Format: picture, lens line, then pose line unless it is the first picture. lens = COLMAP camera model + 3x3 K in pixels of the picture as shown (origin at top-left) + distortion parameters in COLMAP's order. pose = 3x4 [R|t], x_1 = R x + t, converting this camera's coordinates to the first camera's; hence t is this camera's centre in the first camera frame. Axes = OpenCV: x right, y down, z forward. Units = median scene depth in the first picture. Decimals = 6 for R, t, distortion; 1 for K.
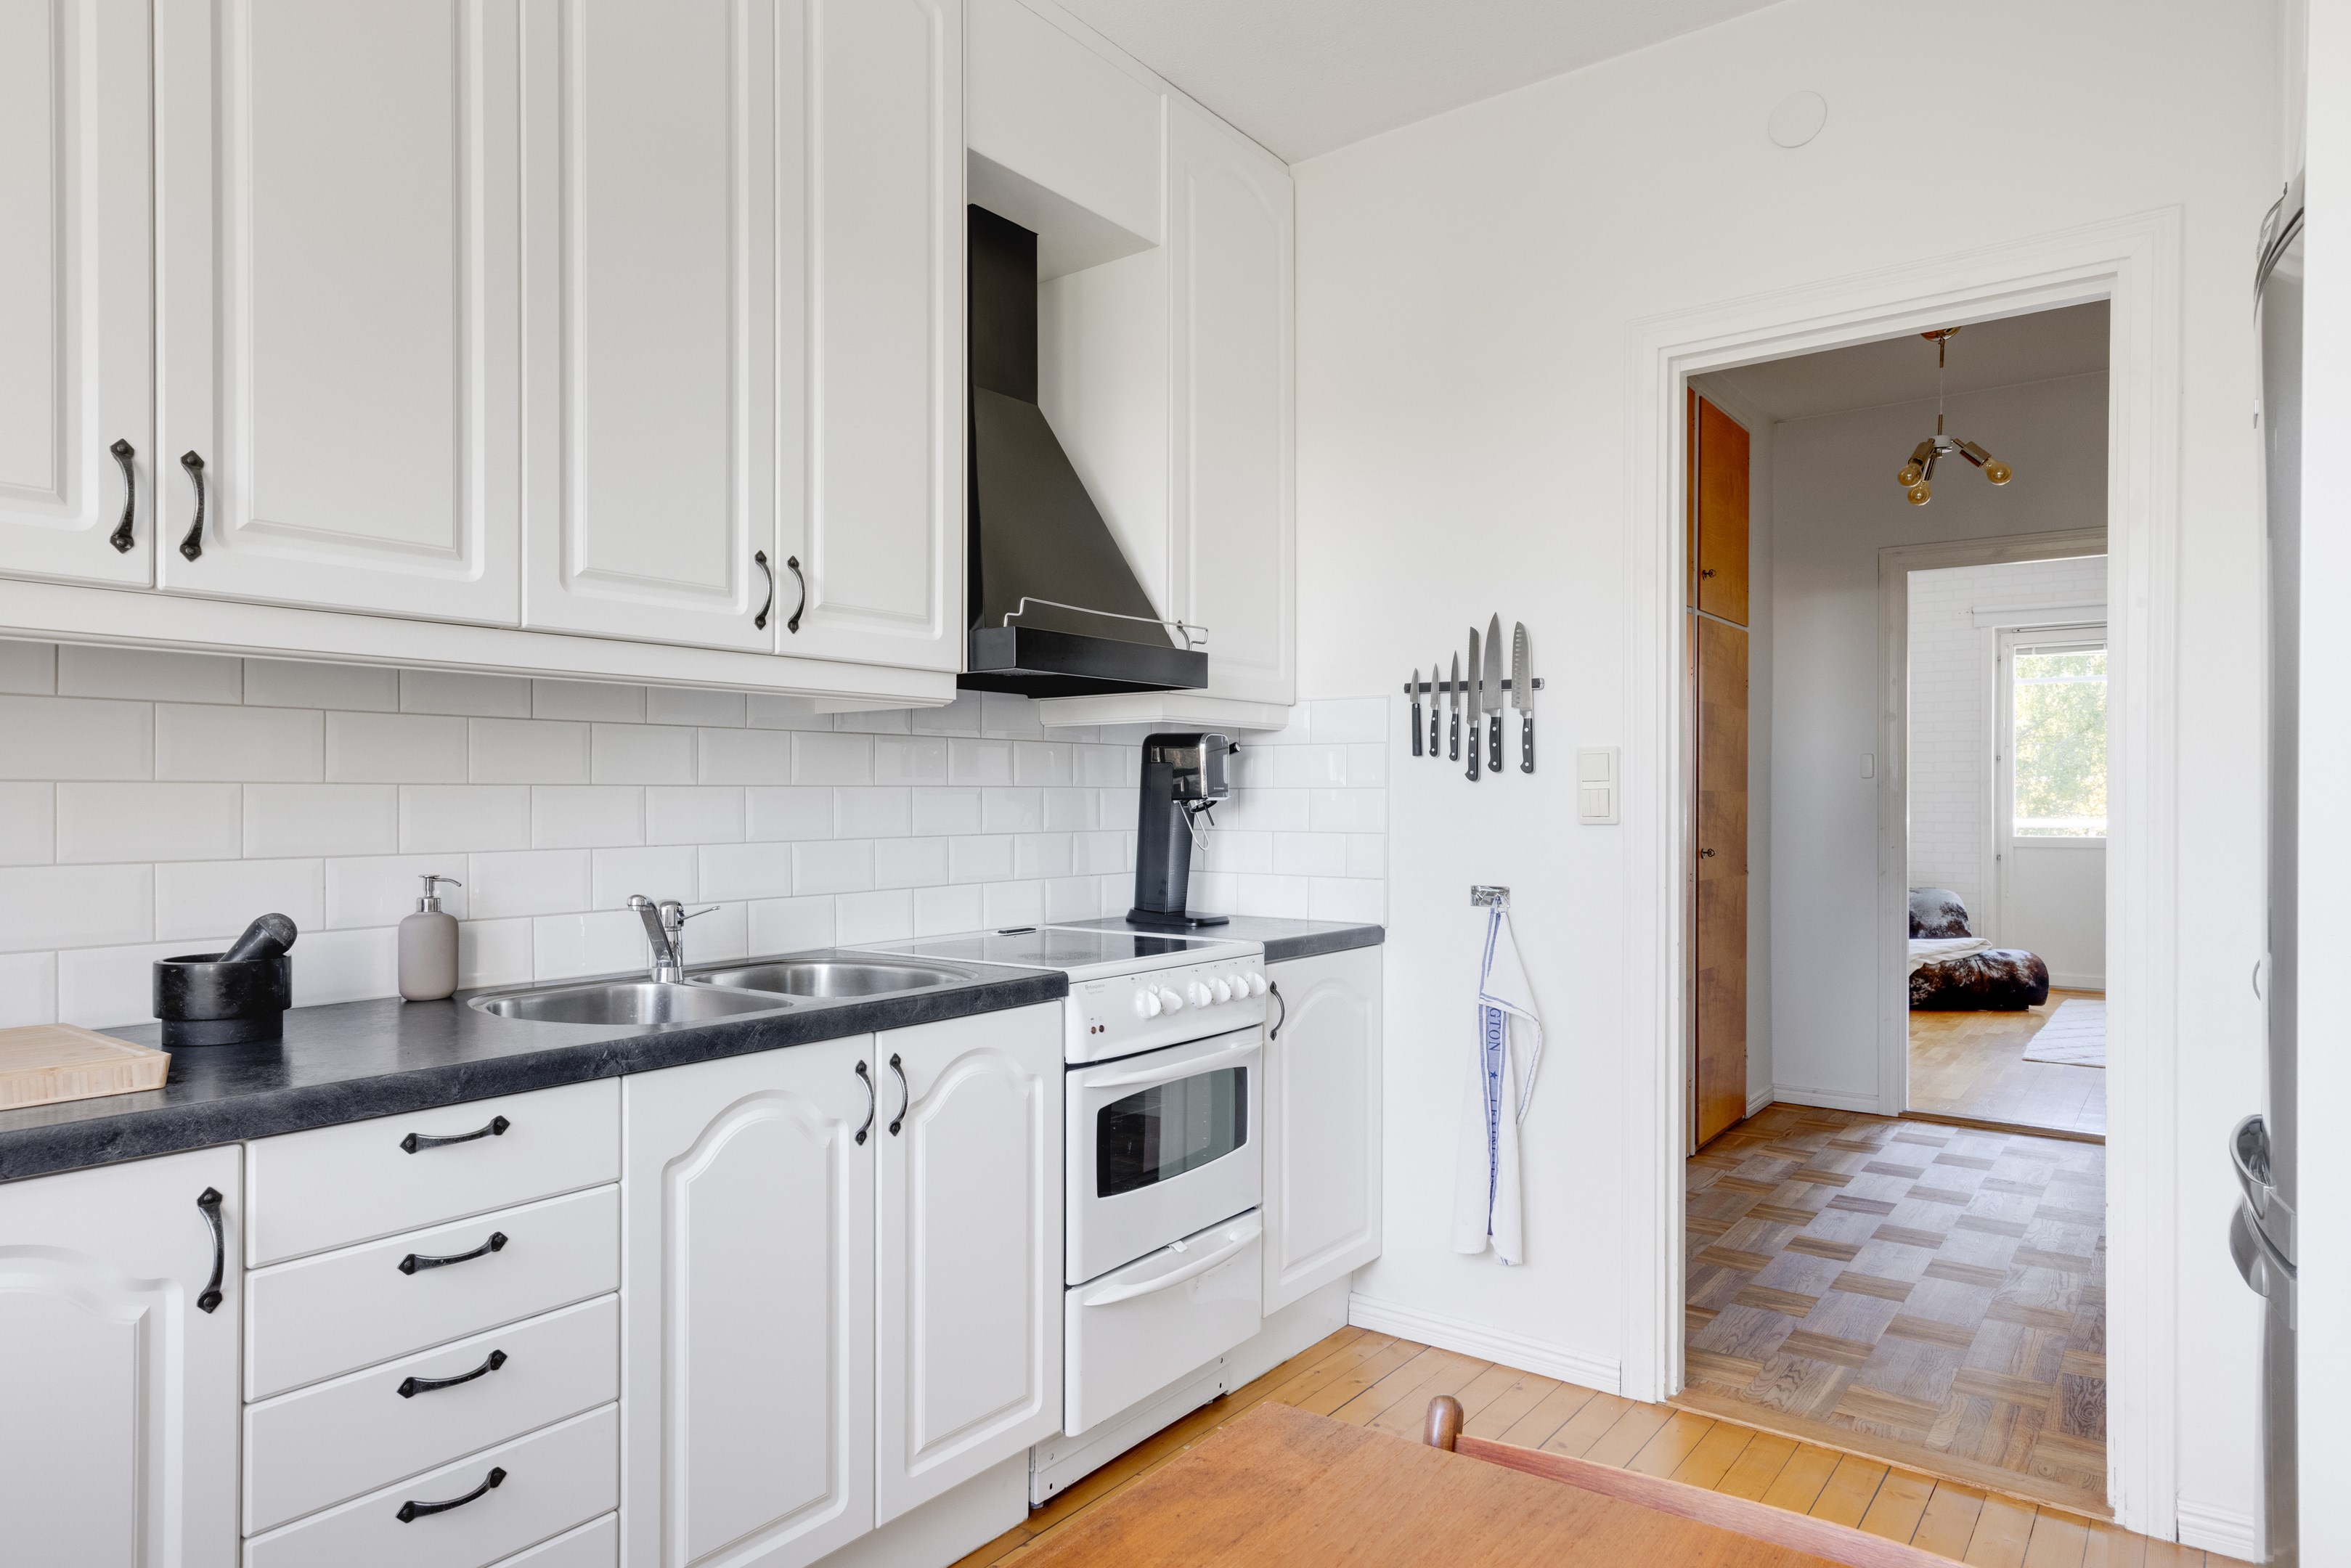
lens RADIAL K [[1463.7, 0, 1151.3], [0, 1463.7, 838.3], [0, 0, 1]] dist [0.013865, 0.000401]
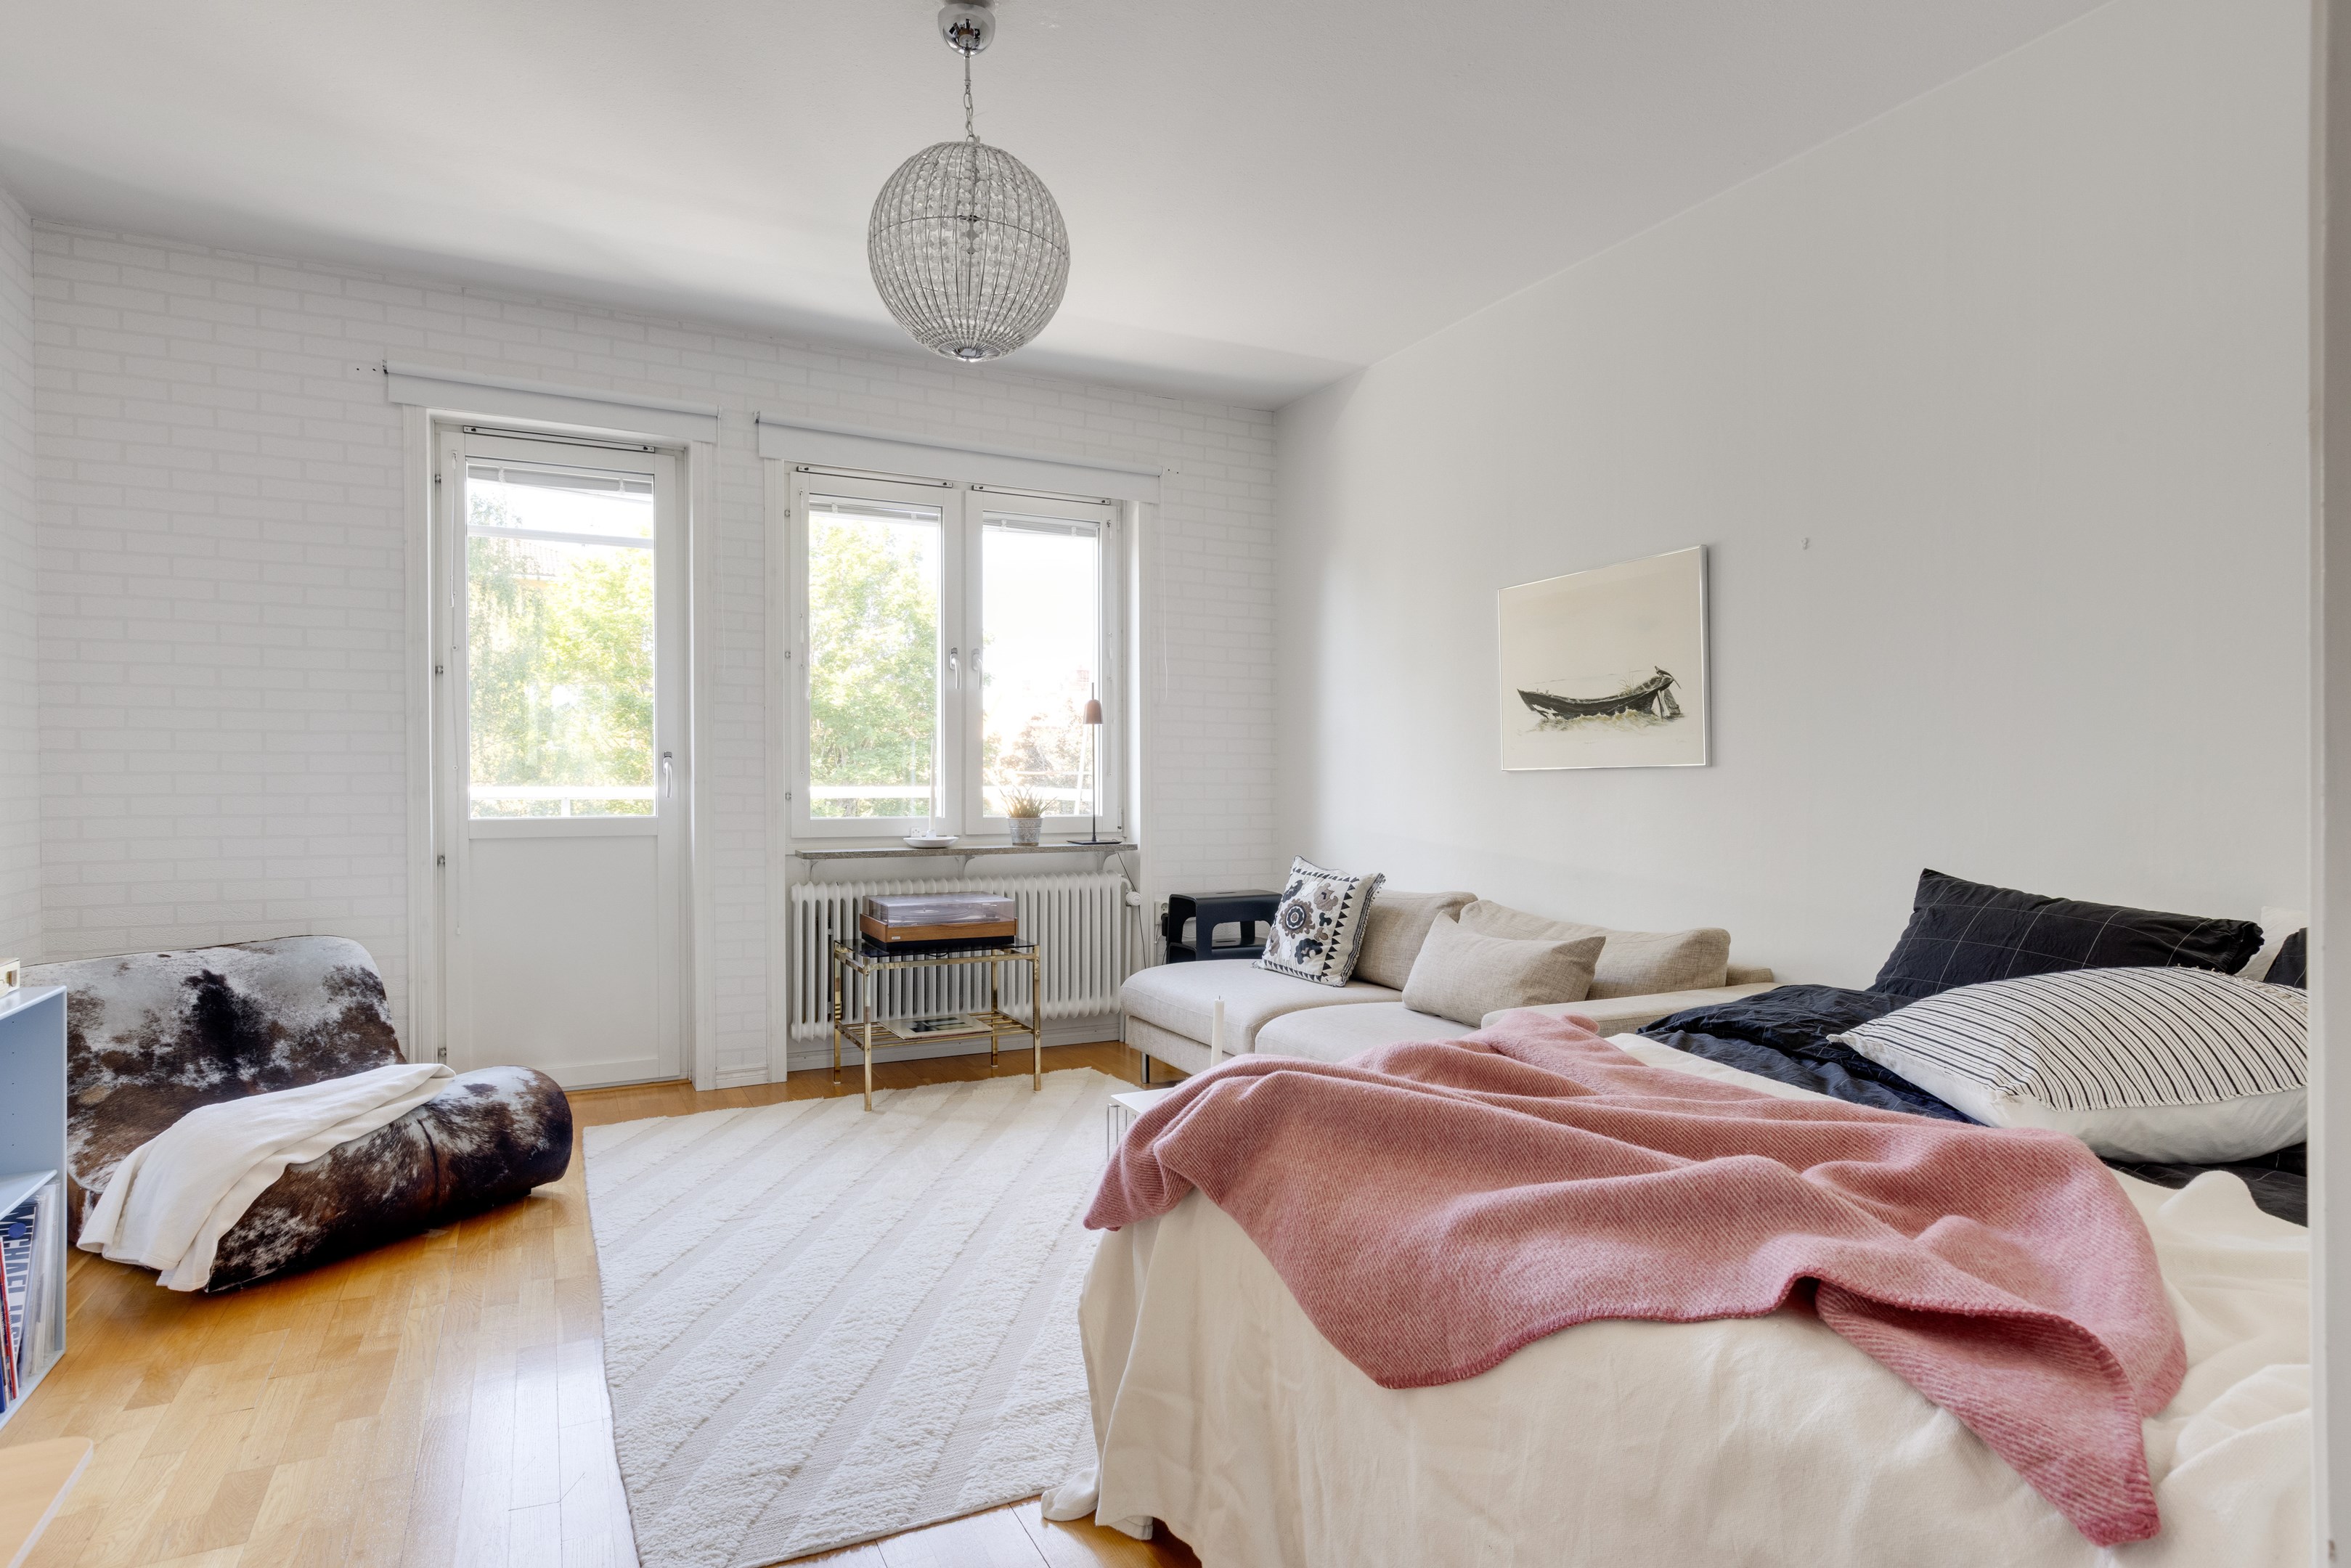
lens RADIAL K [[1261.3, 0, 1172.6], [0, 1261.3, 780.5], [0, 0, 1]] dist [0.014644, 0.000629]
pose [[0.453743, 0.007054, 0.891105, 0.333559], [0.008609, 0.999887, -0.012299, -0.007981], [-0.891091, 0.013252, 0.453631, 0.641021]]
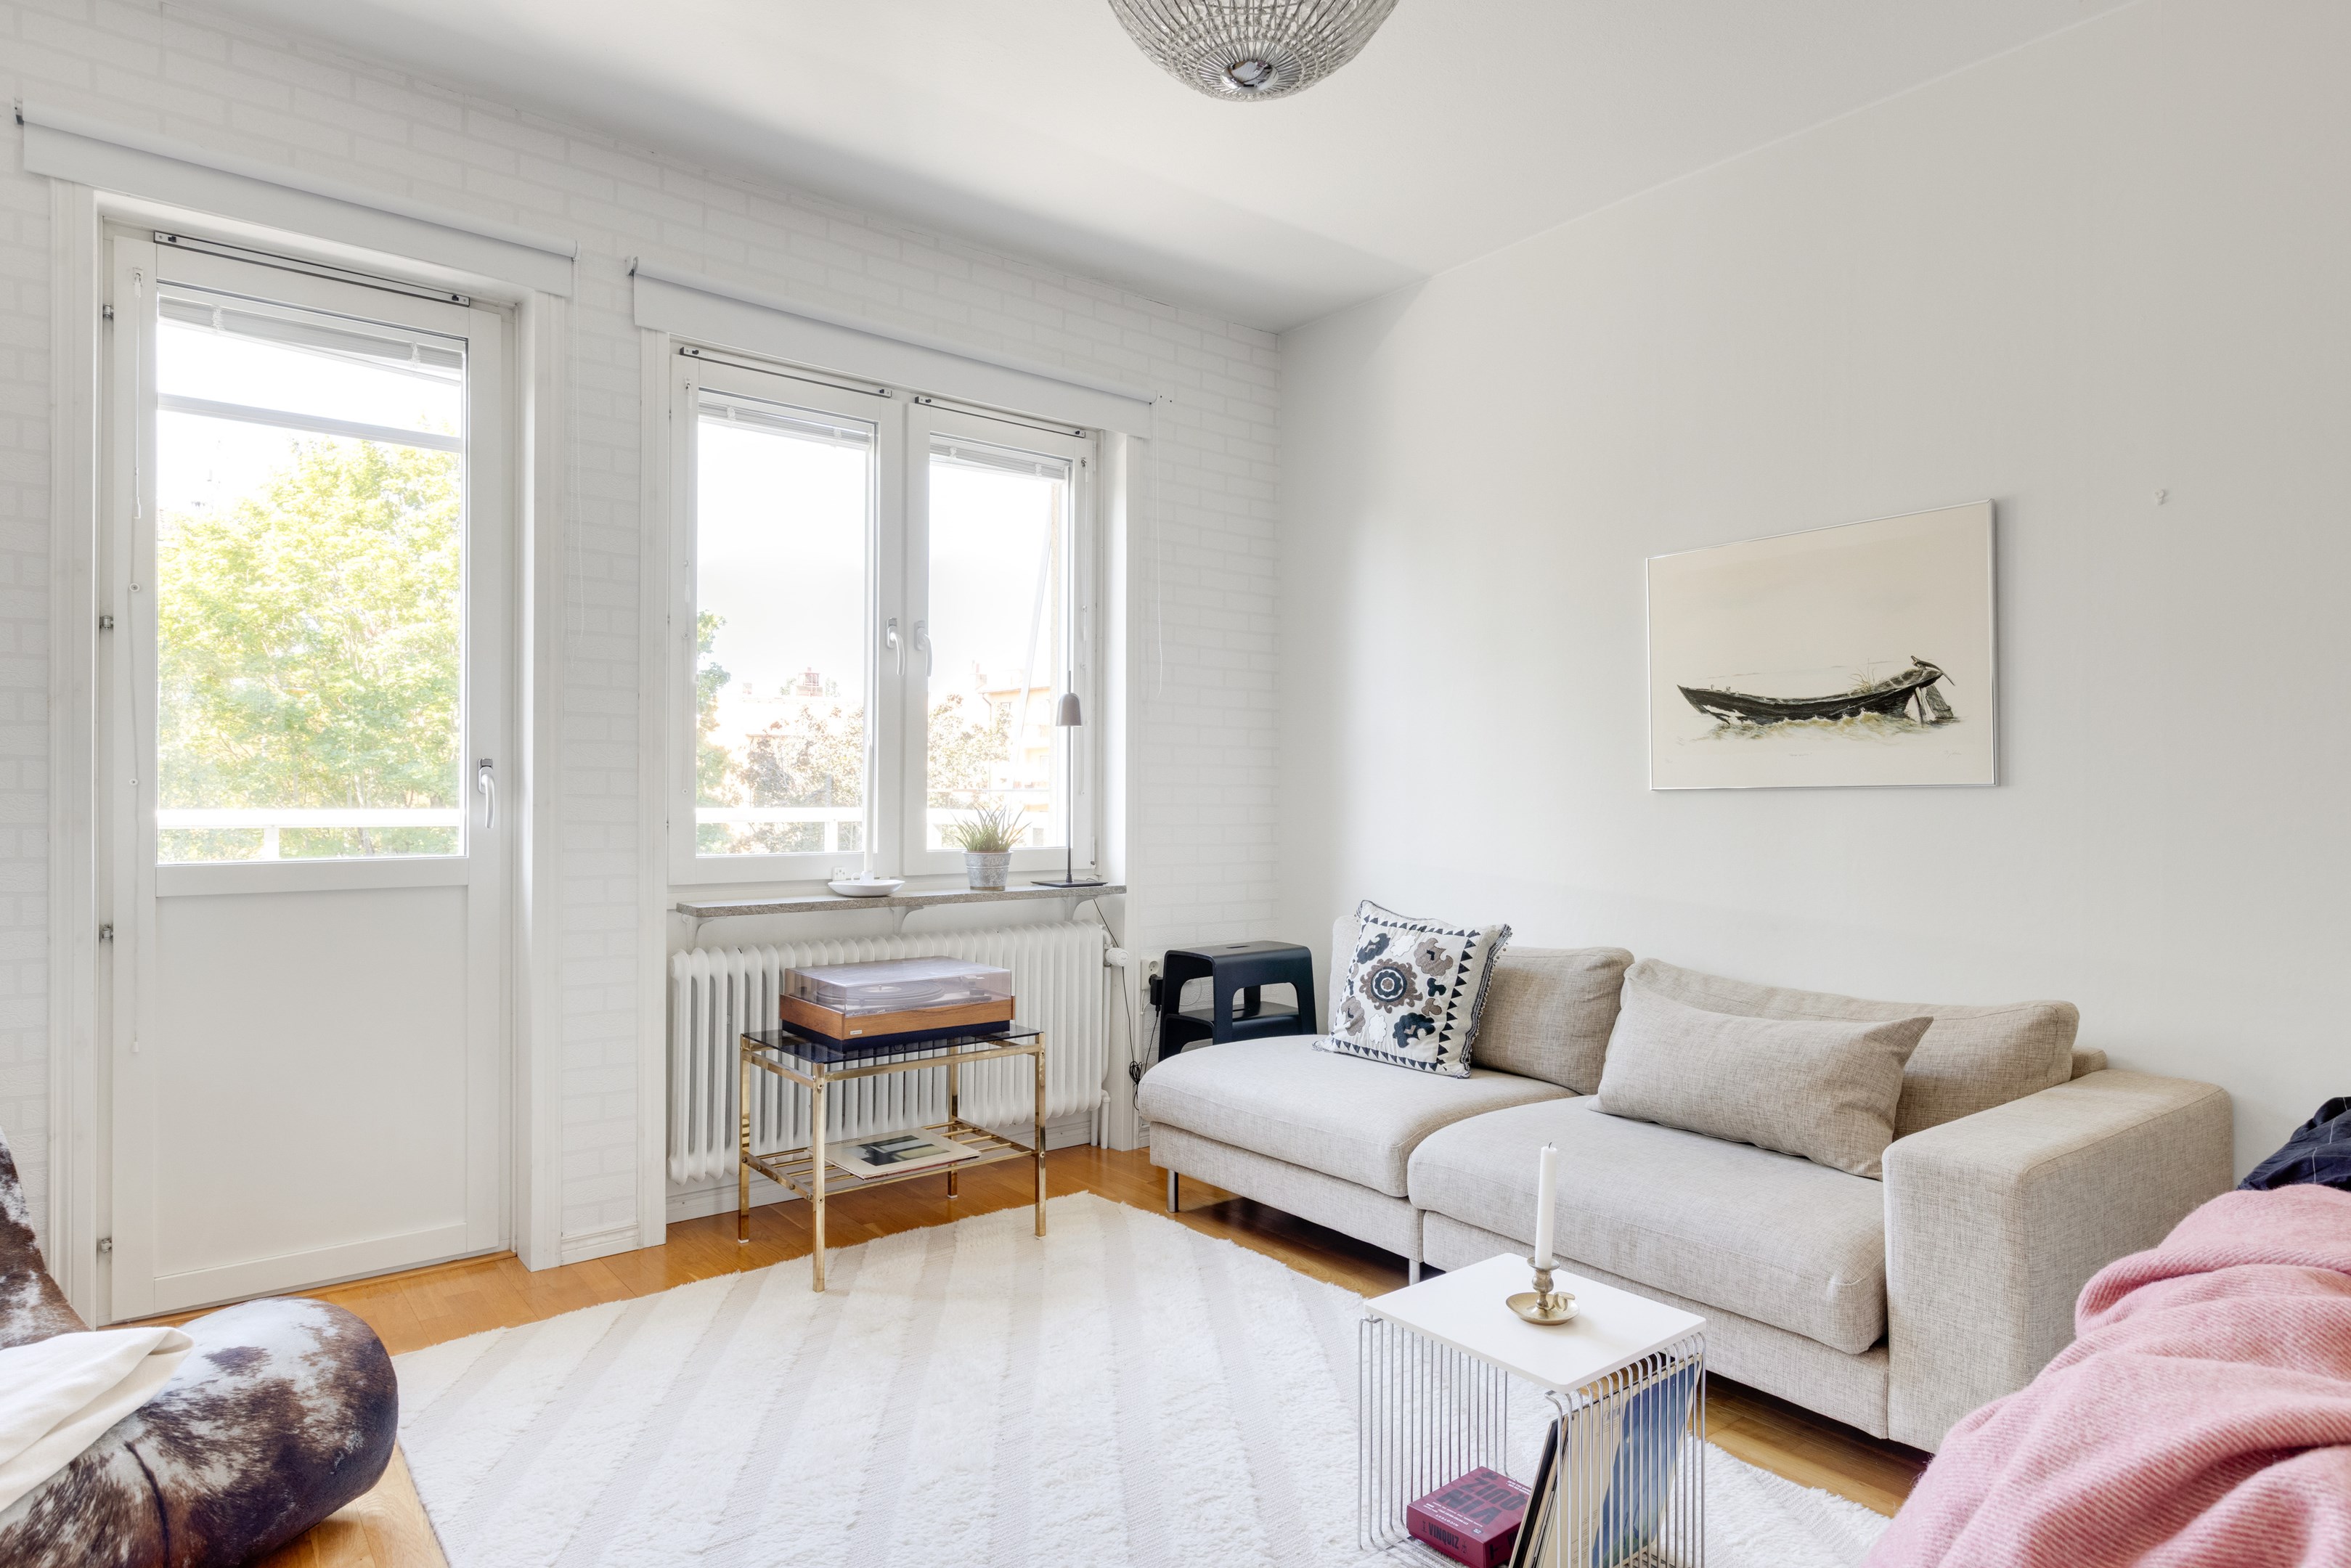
lens RADIAL K [[1342.4, 0, 1176.8], [0, 1342.4, 782.0], [0, 0, 1]] dist [0.005948, -0.000360]
pose [[0.265362, 0.017545, 0.963989, 0.402082], [0.009786, 0.999734, -0.020890, -0.012312], [-0.964099, 0.014977, 0.265119, 0.788449]]
